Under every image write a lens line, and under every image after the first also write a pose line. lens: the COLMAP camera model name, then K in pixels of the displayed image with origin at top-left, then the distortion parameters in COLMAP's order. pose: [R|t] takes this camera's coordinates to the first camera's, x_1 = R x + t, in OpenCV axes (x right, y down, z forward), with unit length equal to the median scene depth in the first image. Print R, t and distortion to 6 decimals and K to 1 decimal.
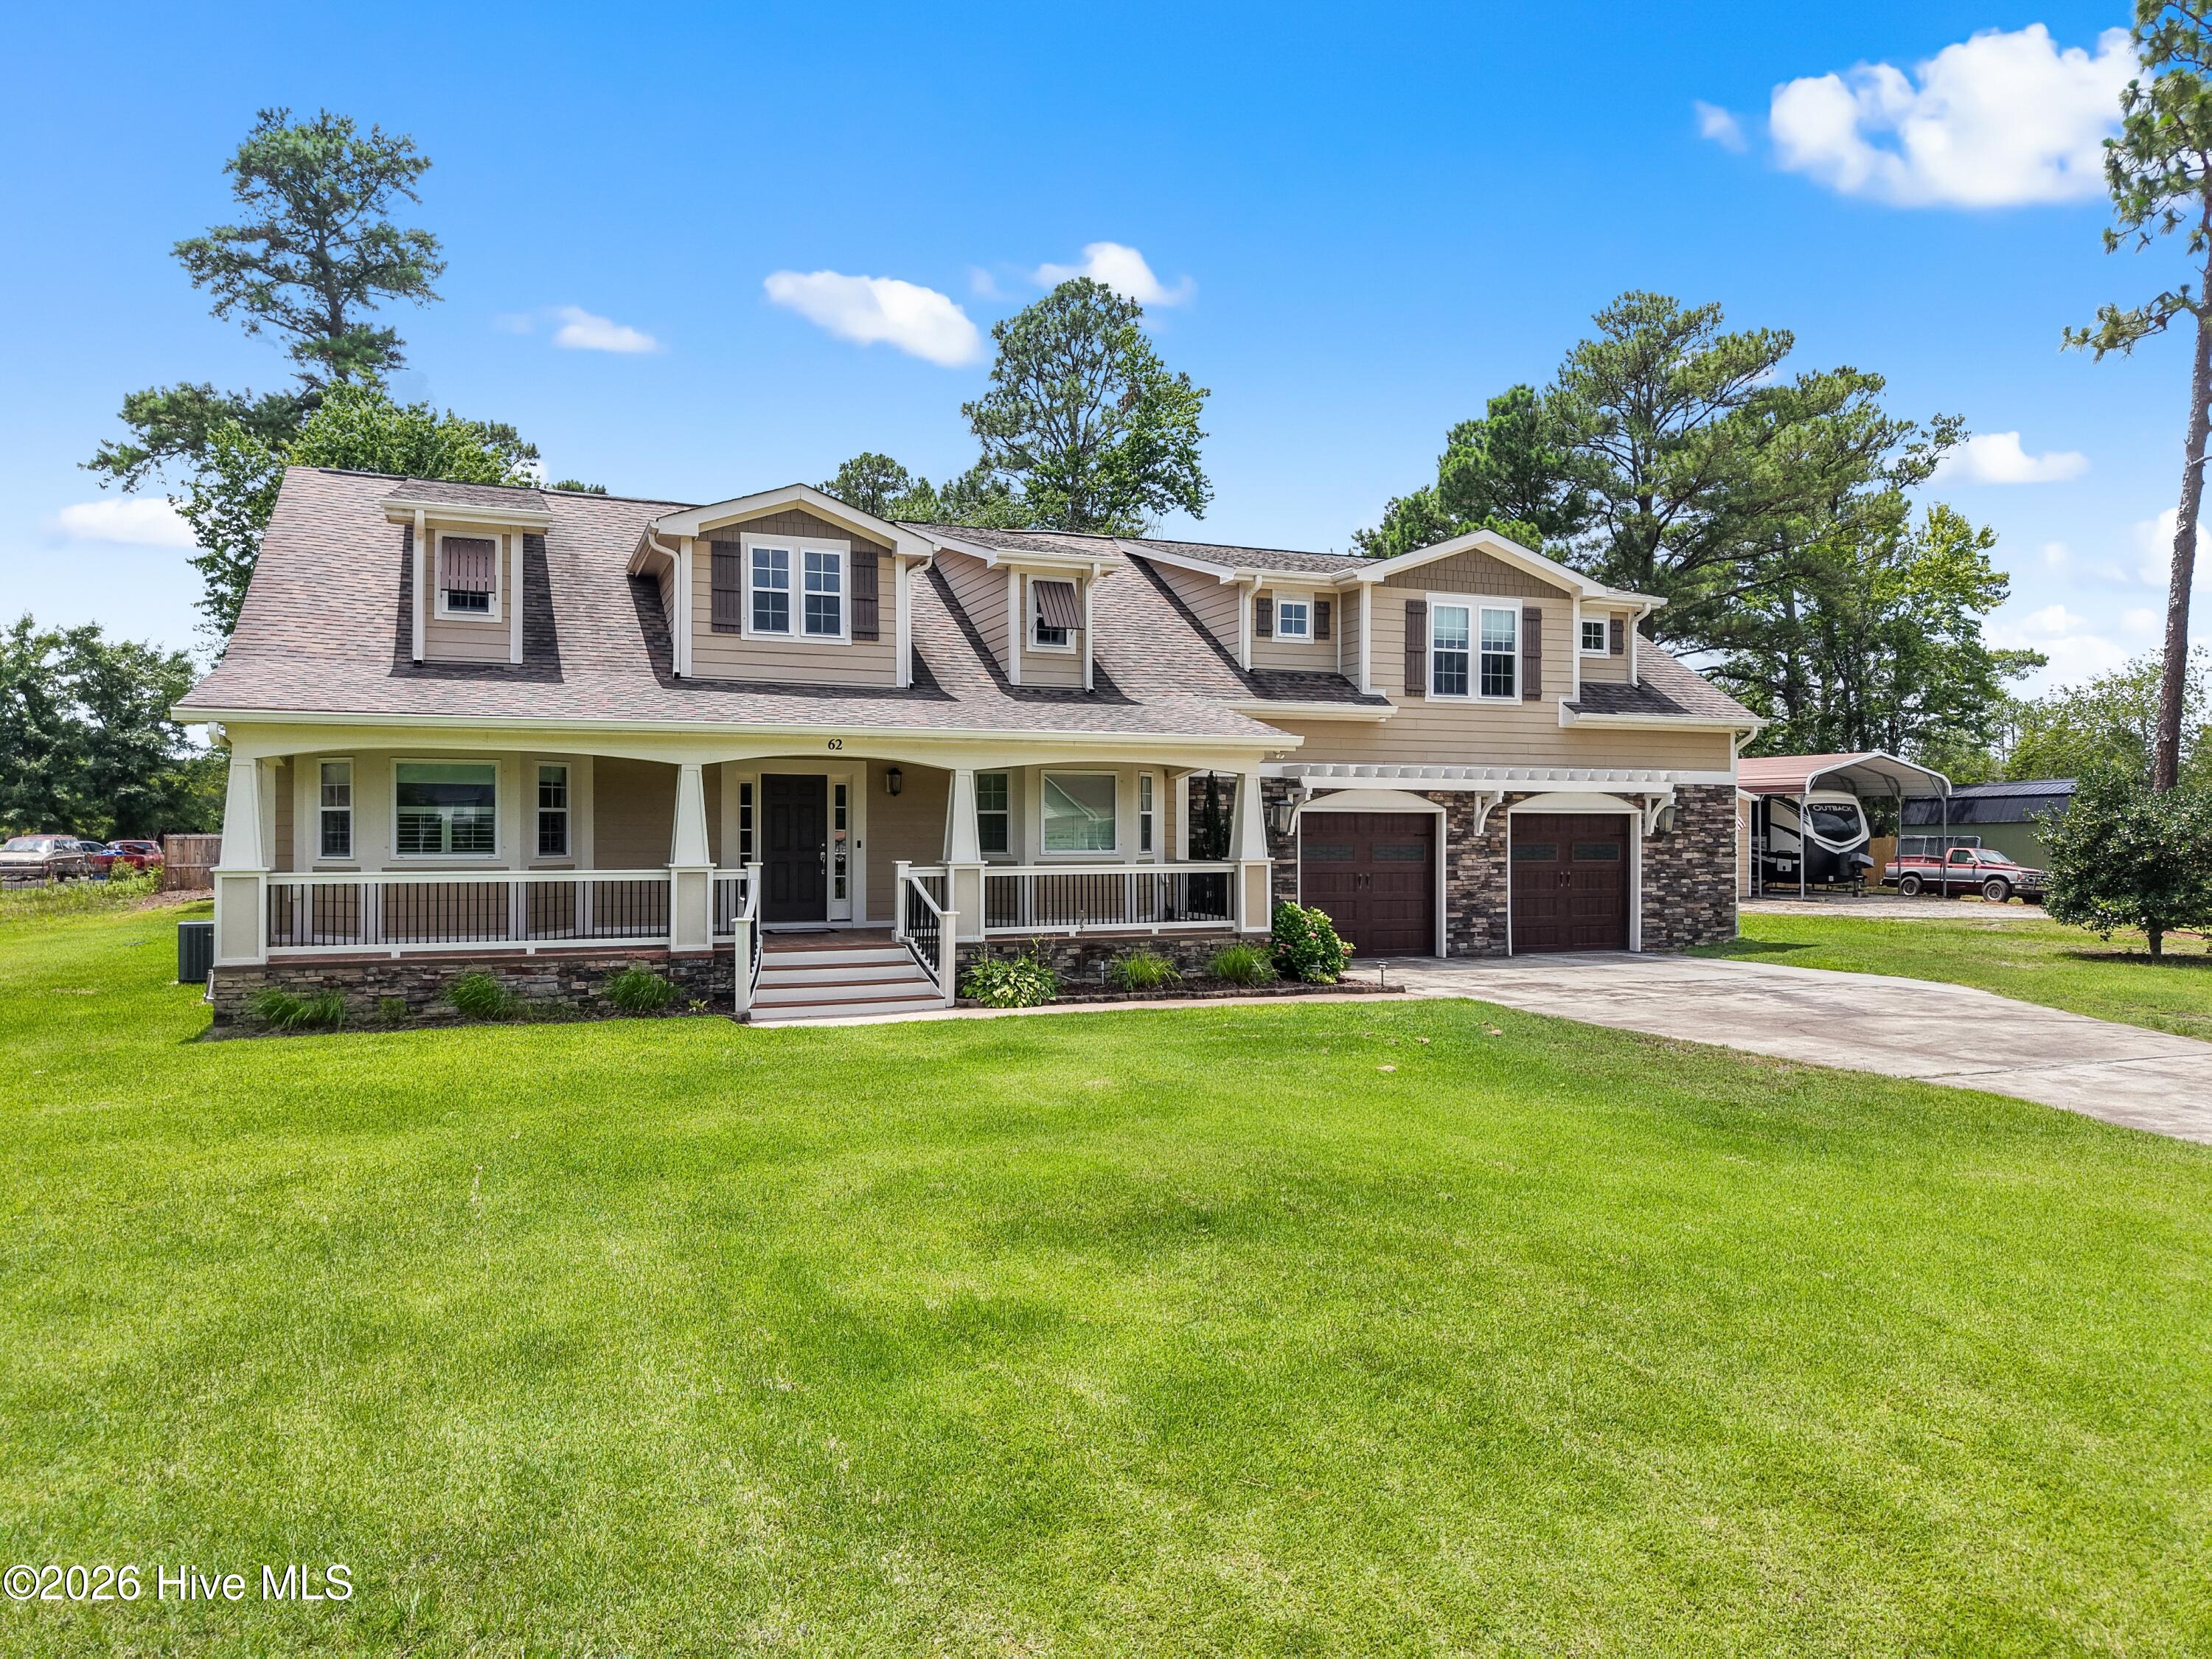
lens RADIAL K [[1476.1, 0, 1094.2], [0, 1476.1, 830.5], [0, 0, 1]] dist [0.046917, -0.051423]
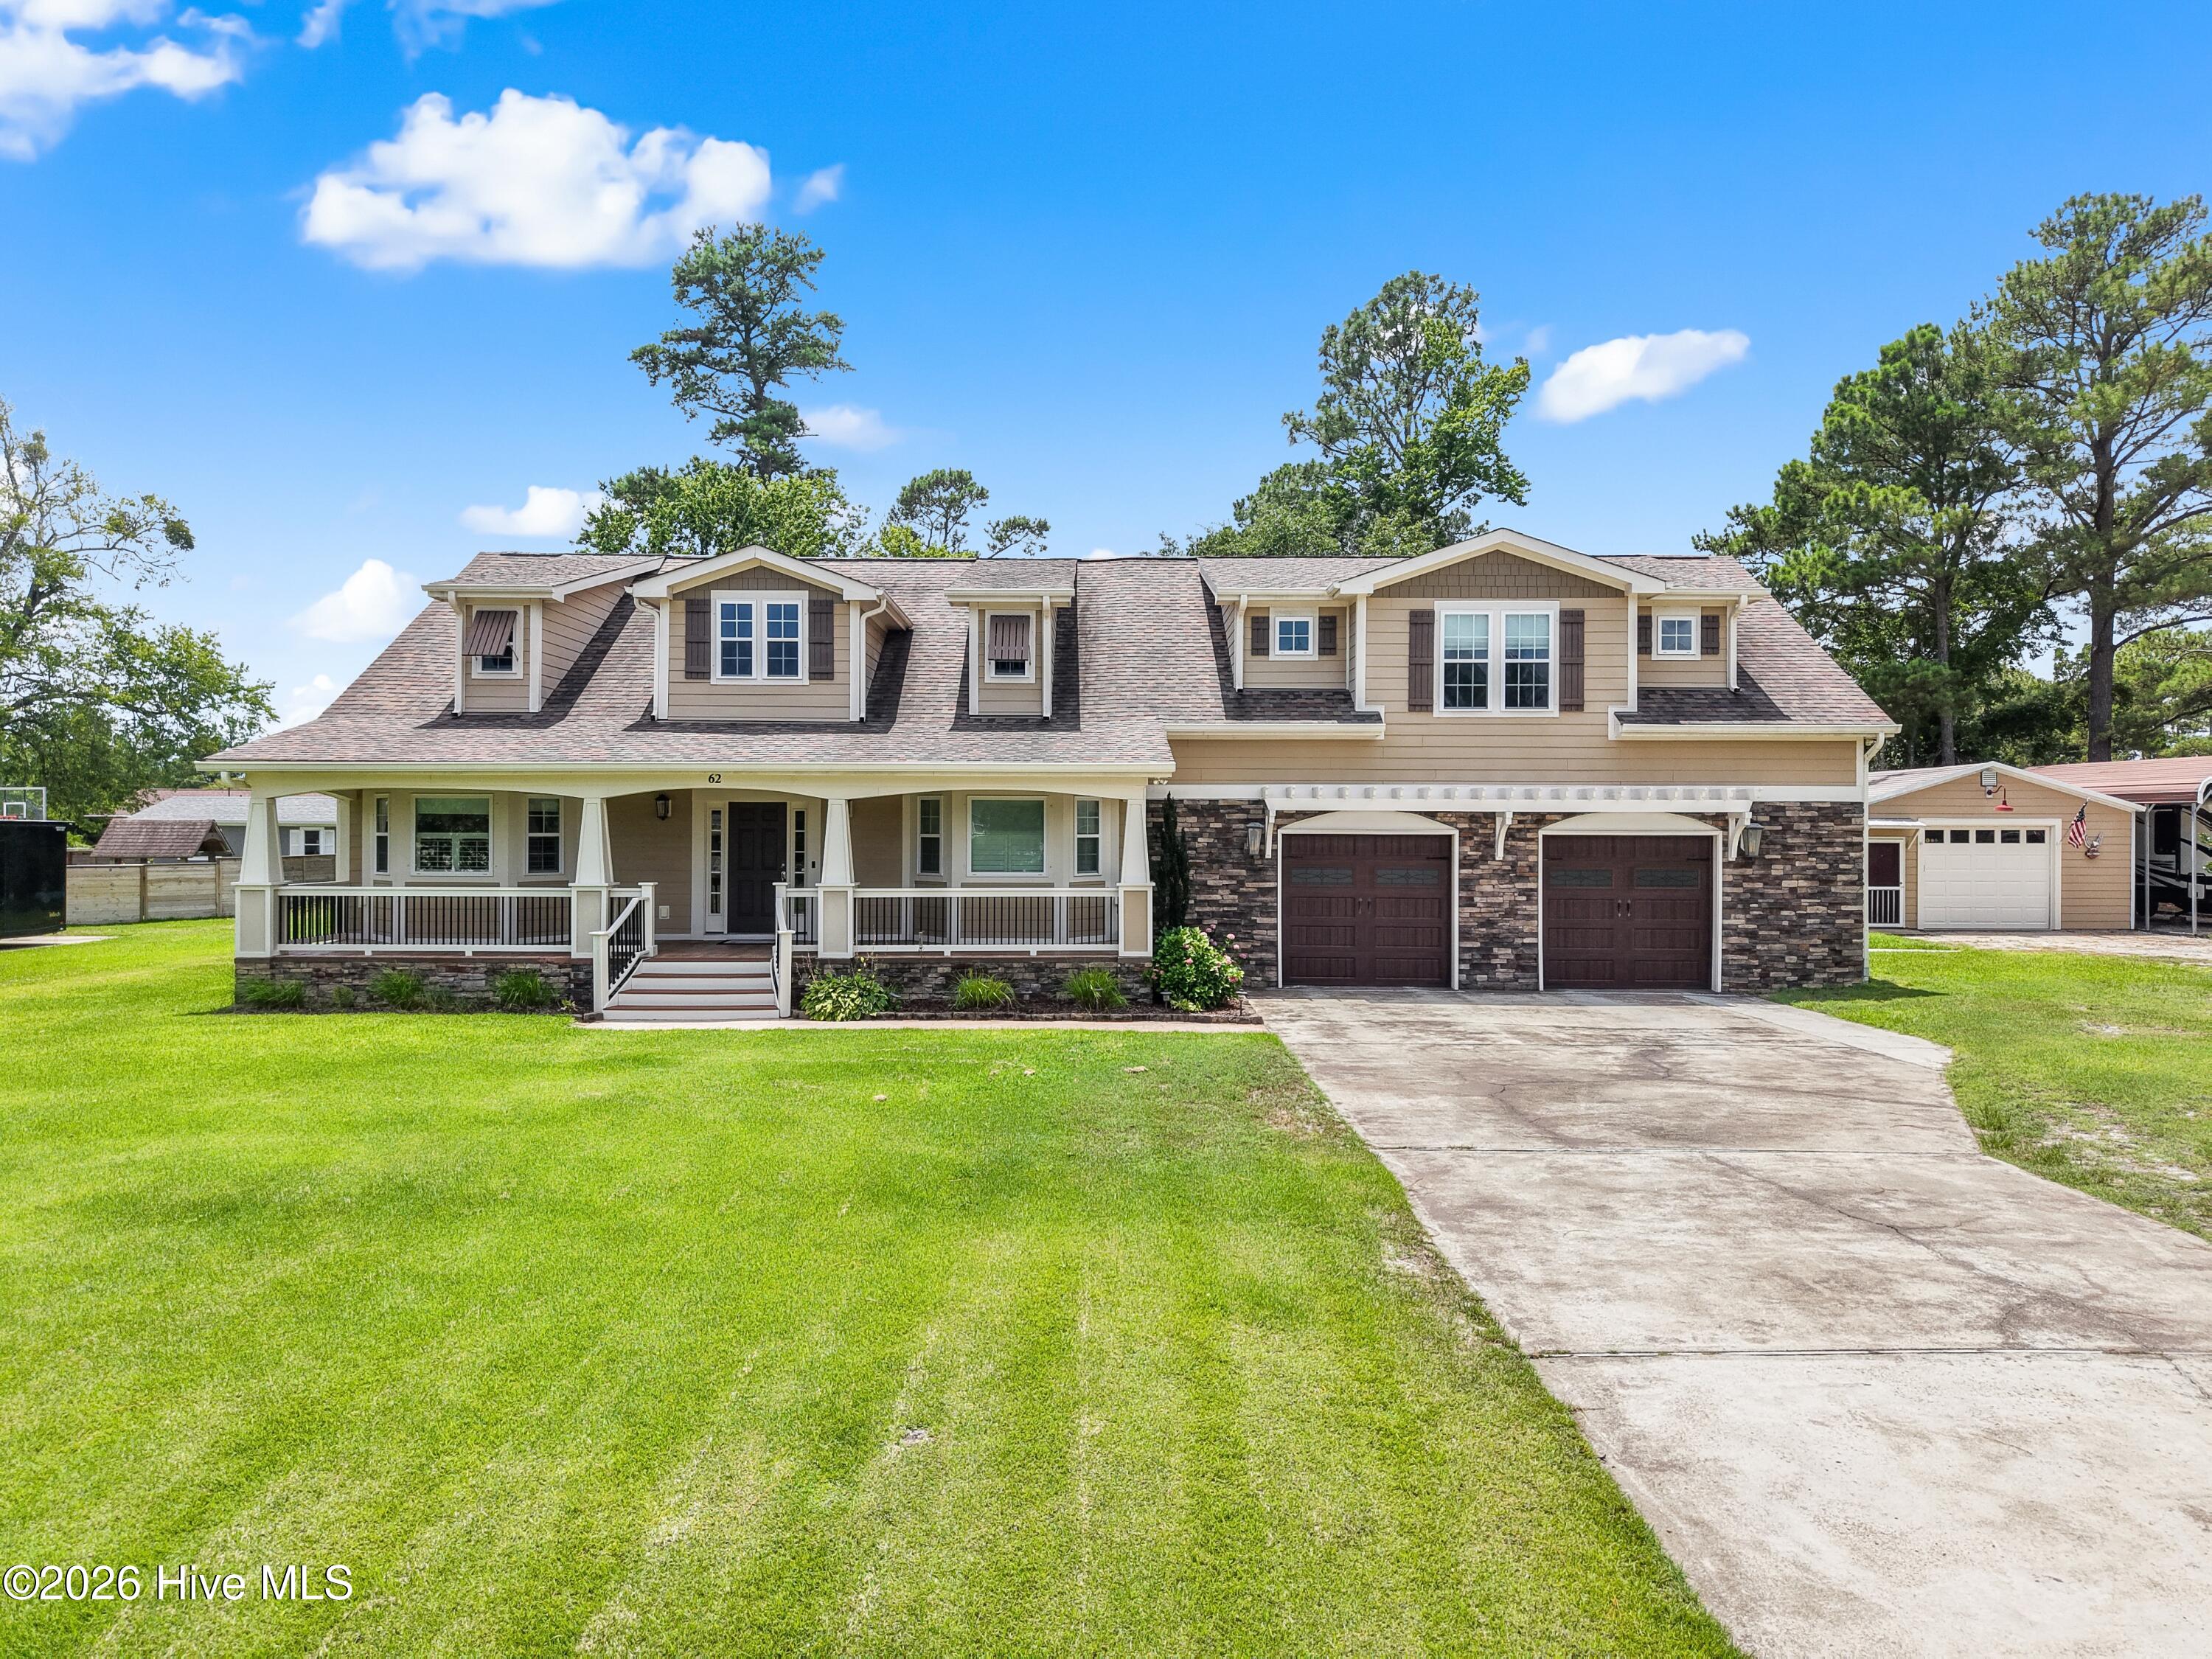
lens RADIAL K [[1476.1, 0, 1094.2], [0, 1476.1, 830.5], [0, 0, 1]] dist [0.046917, -0.051423]
pose [[0.926431, 0.003125, -0.376452, 0.374833], [-0.002820, 0.999995, 0.001360, -0.015284], [0.376455, -0.000198, 0.926435, 0.045360]]
